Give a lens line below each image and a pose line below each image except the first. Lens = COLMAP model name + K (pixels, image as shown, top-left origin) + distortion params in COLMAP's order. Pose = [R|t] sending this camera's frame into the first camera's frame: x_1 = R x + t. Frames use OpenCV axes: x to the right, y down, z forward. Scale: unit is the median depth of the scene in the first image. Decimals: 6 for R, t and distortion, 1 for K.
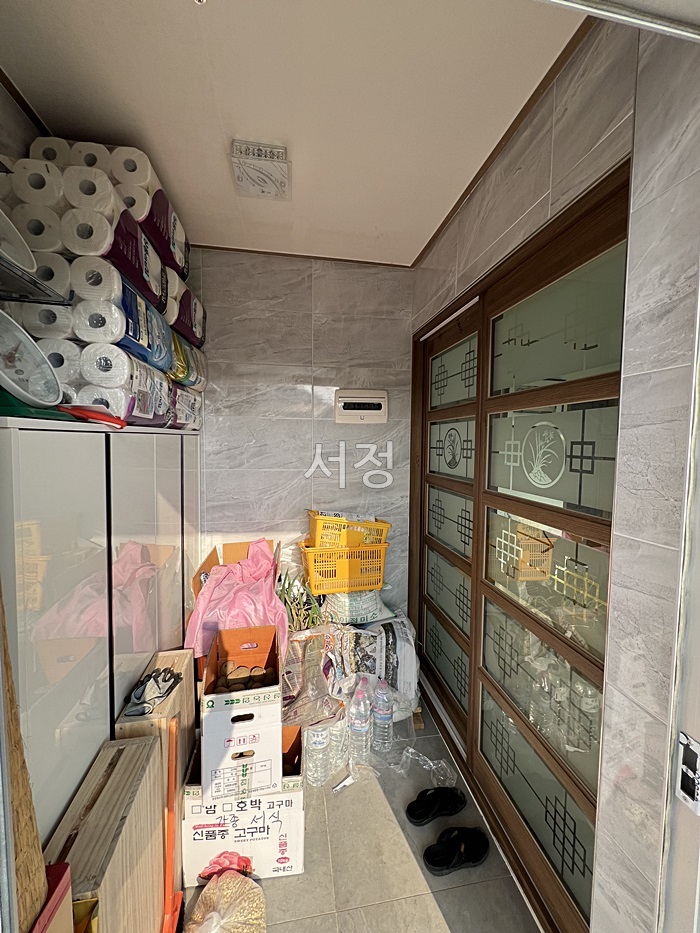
lens RADIAL K [[376.1, 0, 353.6], [0, 376.1, 463.9], [0, 0, 1]] dist [0.001469, 0.000107]
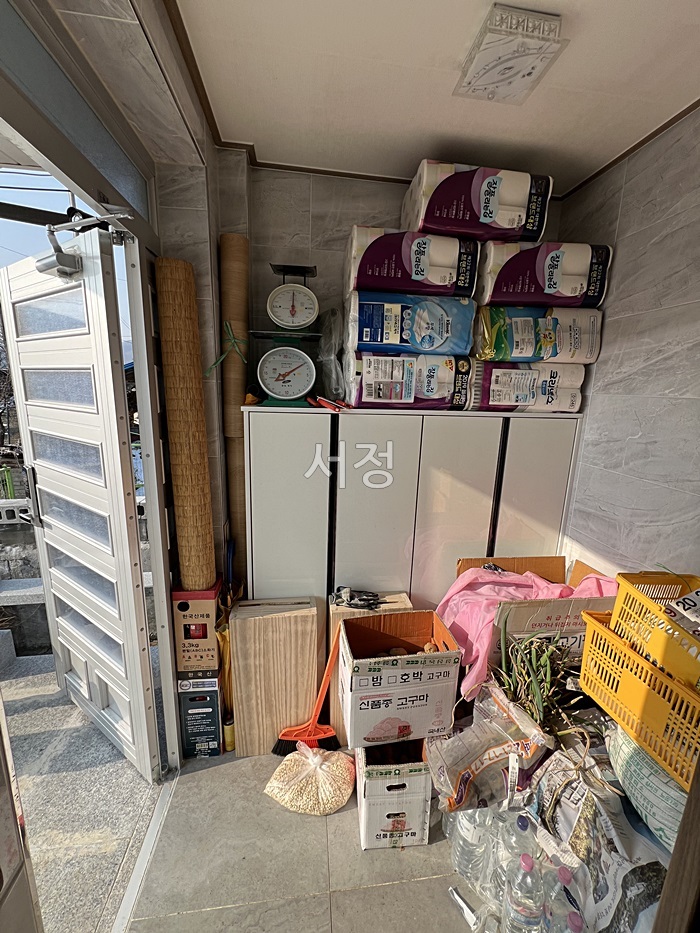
lens RADIAL K [[374.7, 0, 352.7], [0, 374.7, 463.9], [0, 0, 1]] dist [-0.002061, -0.000123]
pose [[-0.044856, 0.190550, -0.980652, 0.402957], [-0.098446, 0.976019, 0.194153, -0.087959], [0.994131, 0.105251, -0.025021, 0.538047]]
